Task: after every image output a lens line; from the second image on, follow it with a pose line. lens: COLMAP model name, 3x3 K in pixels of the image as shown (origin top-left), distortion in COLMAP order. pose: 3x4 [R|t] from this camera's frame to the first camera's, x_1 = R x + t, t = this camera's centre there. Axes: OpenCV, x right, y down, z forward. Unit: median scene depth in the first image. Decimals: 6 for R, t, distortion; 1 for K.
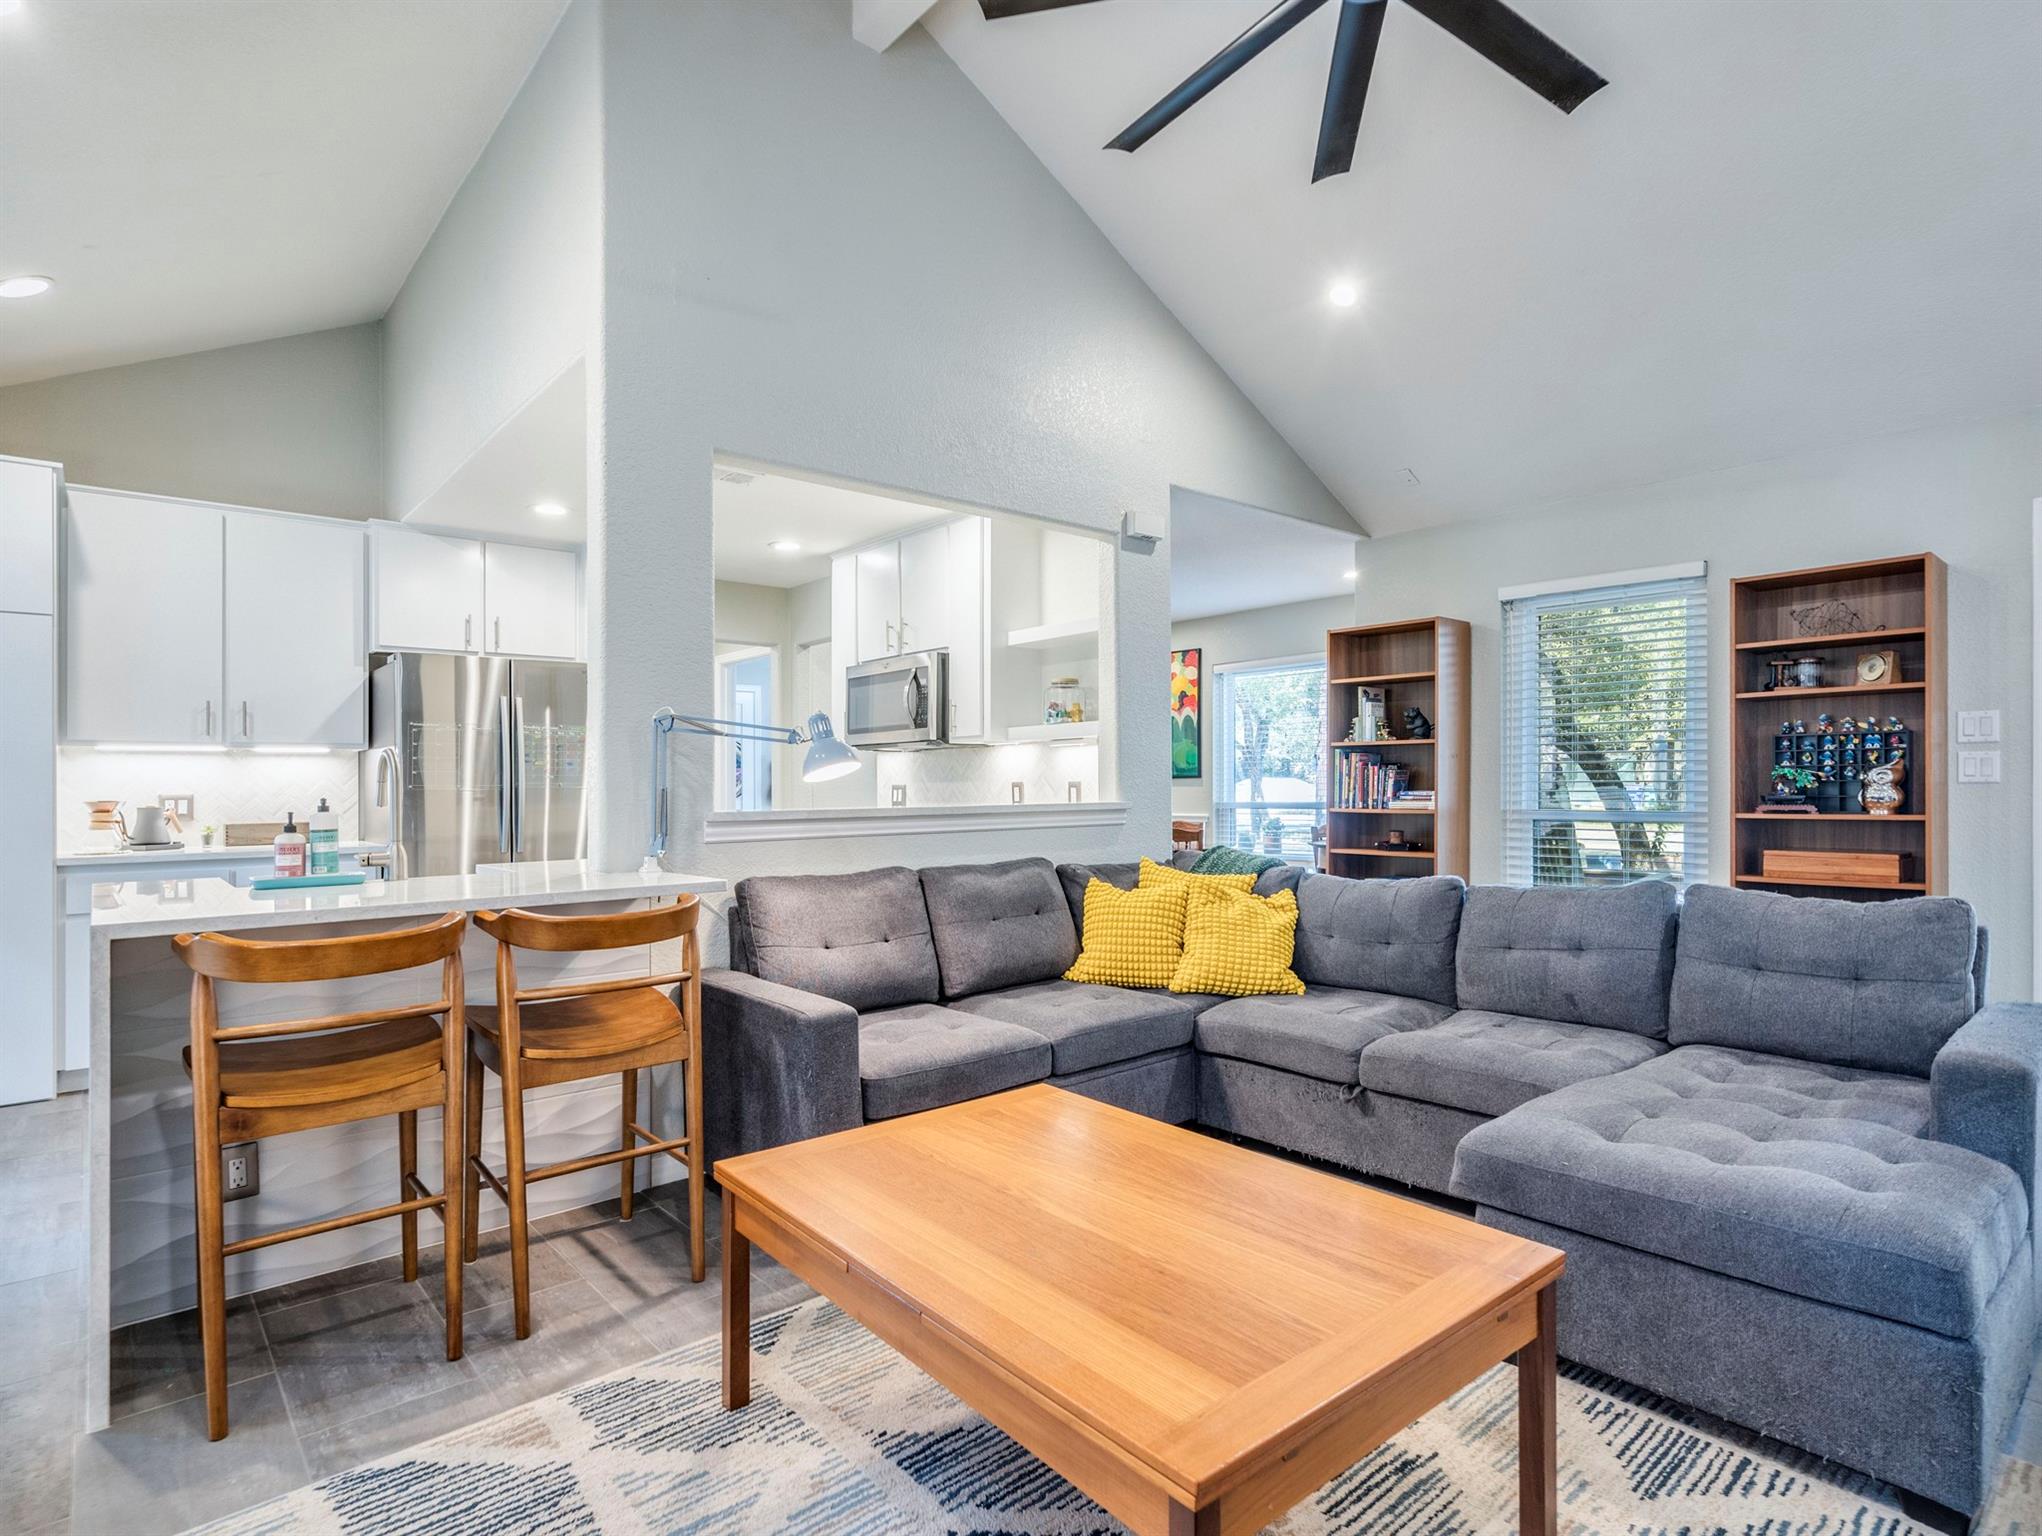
lens RADIAL K [[1080.8, 0, 1021.0], [0, 1080.8, 768.0], [0, 0, 1]] dist [-0.004806, 0.000132]
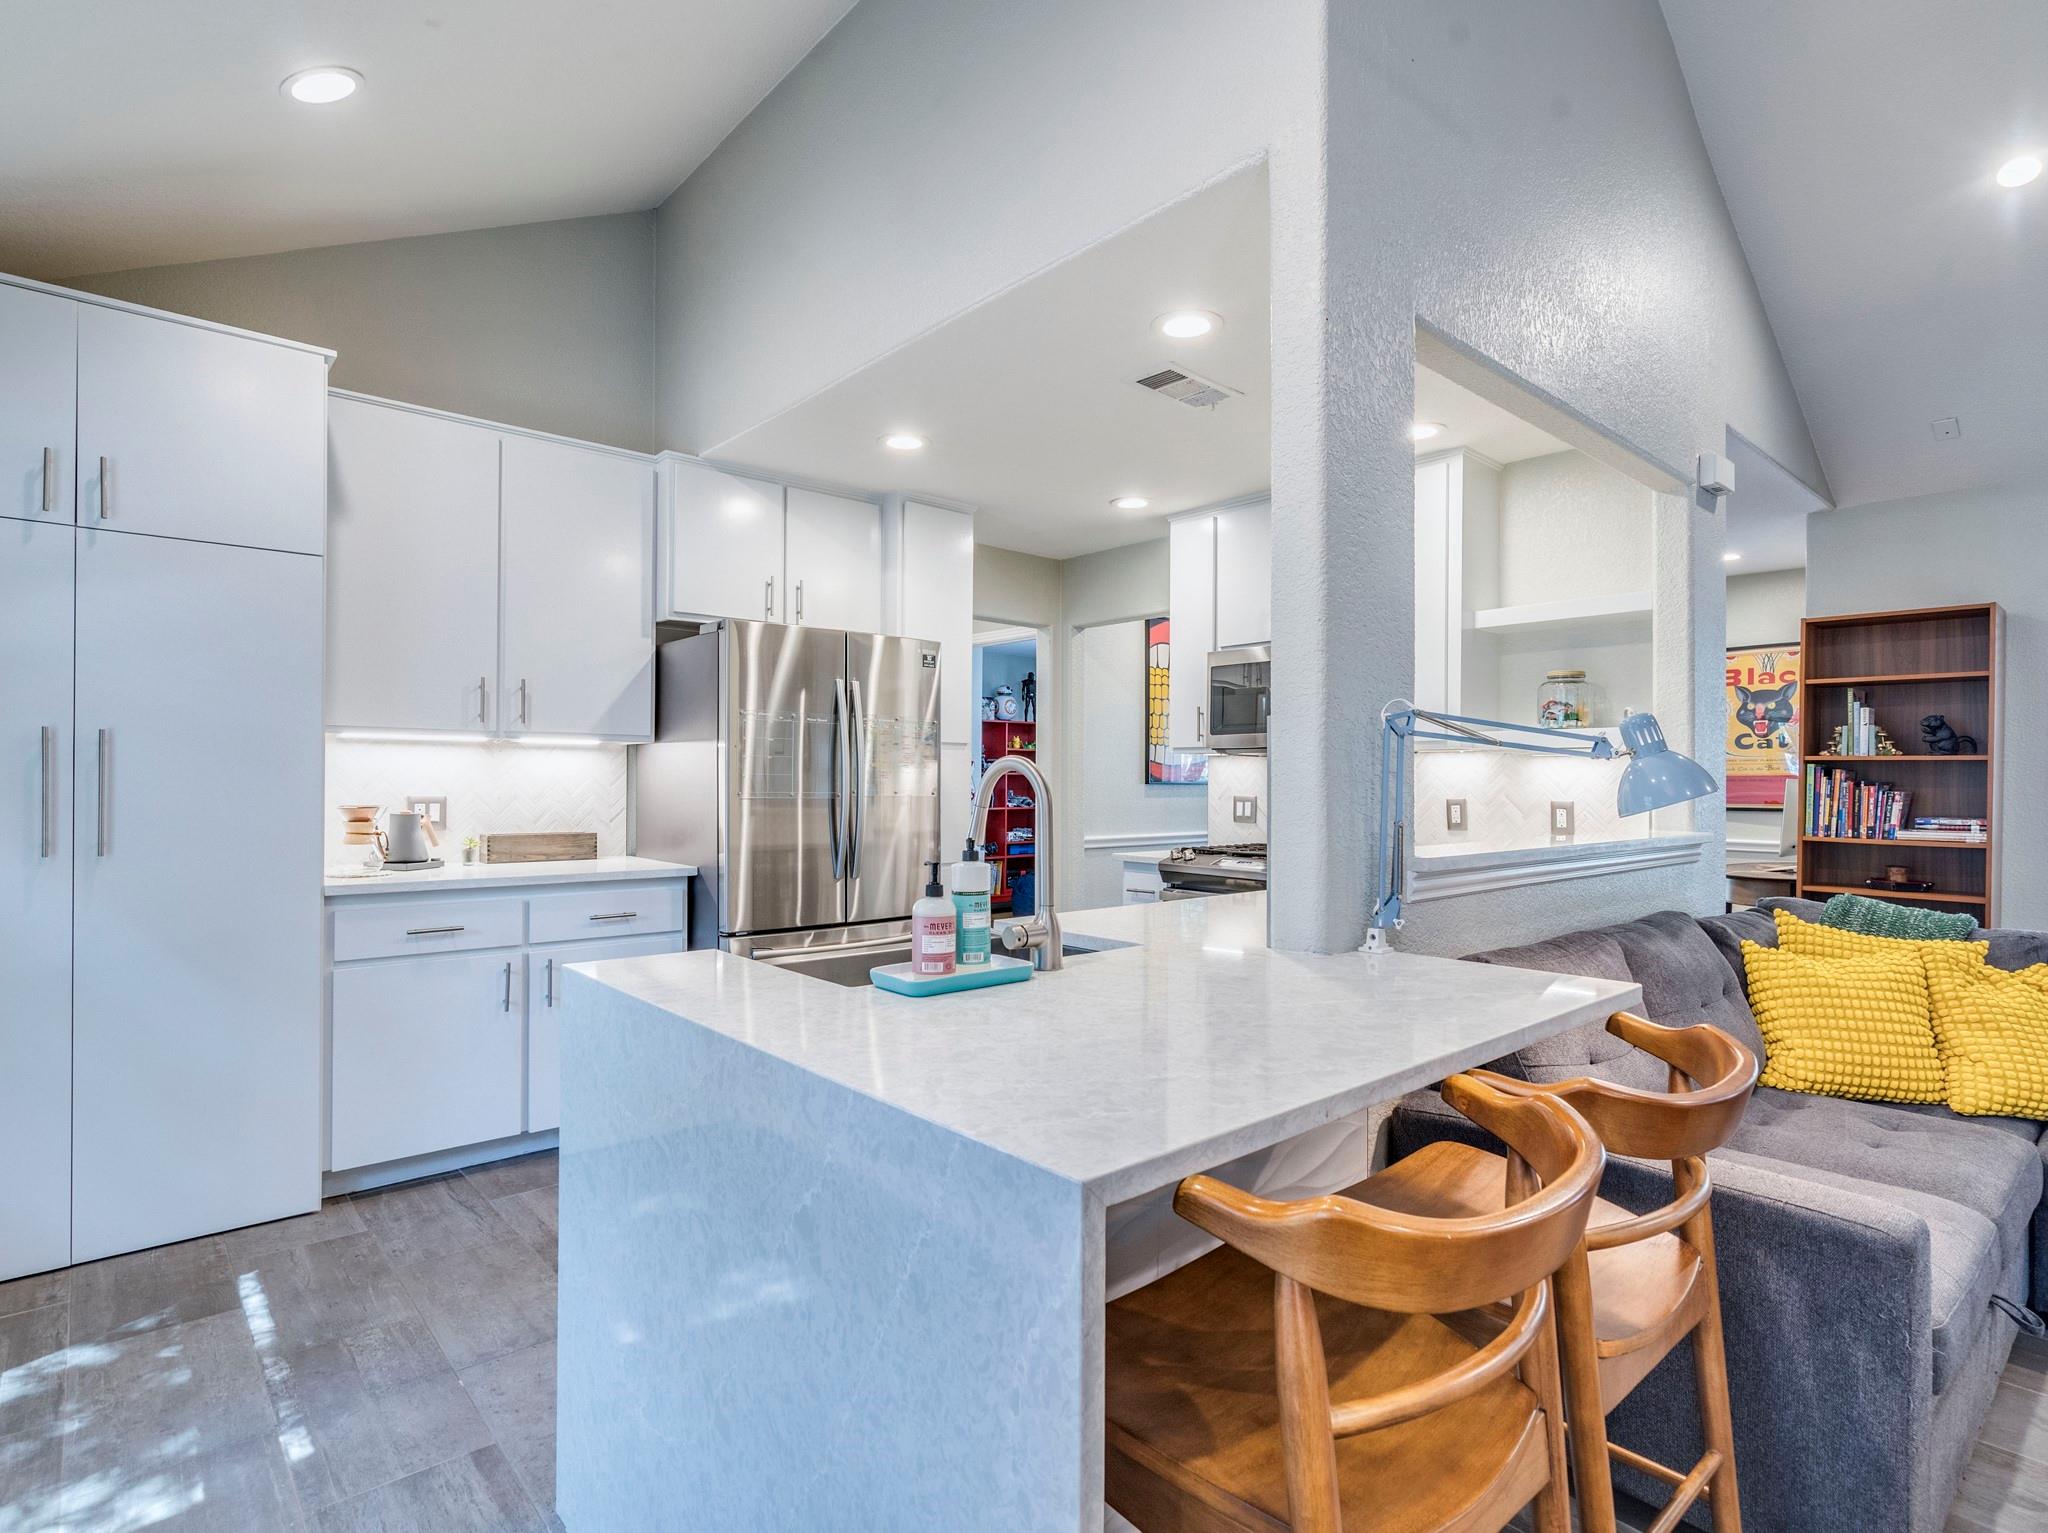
lens RADIAL K [[1053.3, 0, 1008.6], [0, 1053.3, 778.8], [0, 0, 1]] dist [-0.002487, -0.000254]
pose [[0.999815, 0.019072, 0.002542, -0.347351], [-0.019114, 0.999657, 0.017930, -0.009726], [-0.002199, -0.017975, 0.999836, 0.222139]]
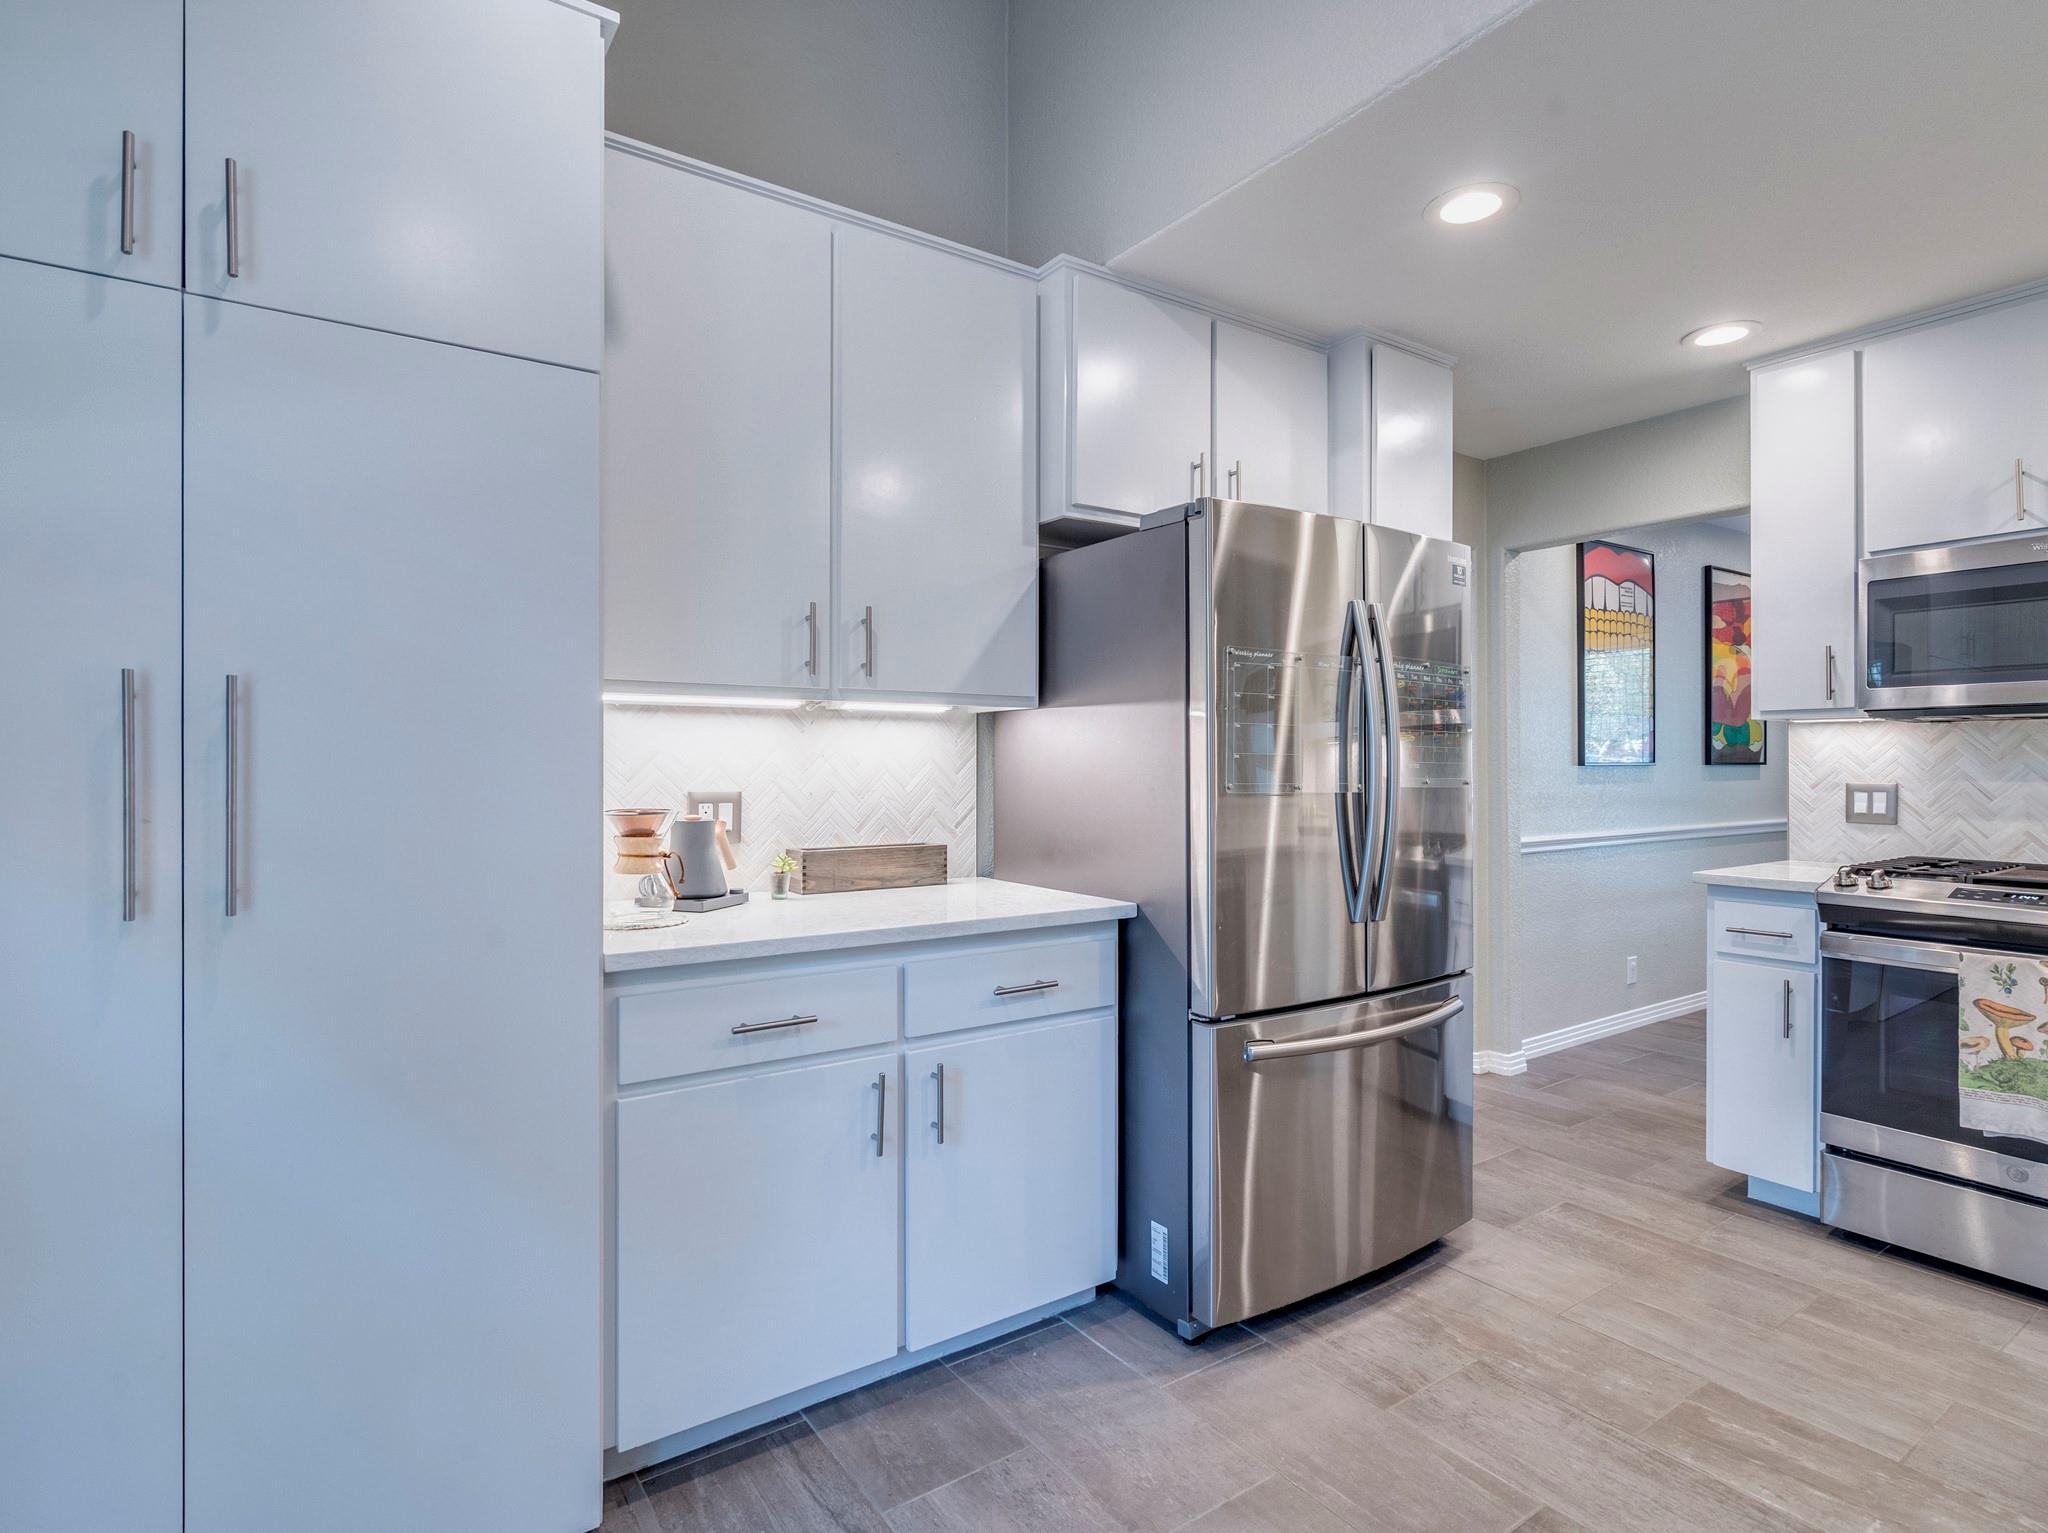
lens RADIAL K [[1070.9, 0, 1033.7], [0, 1070.9, 761.6], [0, 0, 1]] dist [-0.002763, 0.000464]
pose [[0.994923, 0.012494, -0.099864, -0.558418], [-0.010595, 0.999753, 0.019522, -0.001513], [0.100084, -0.018365, 0.994810, 0.486266]]
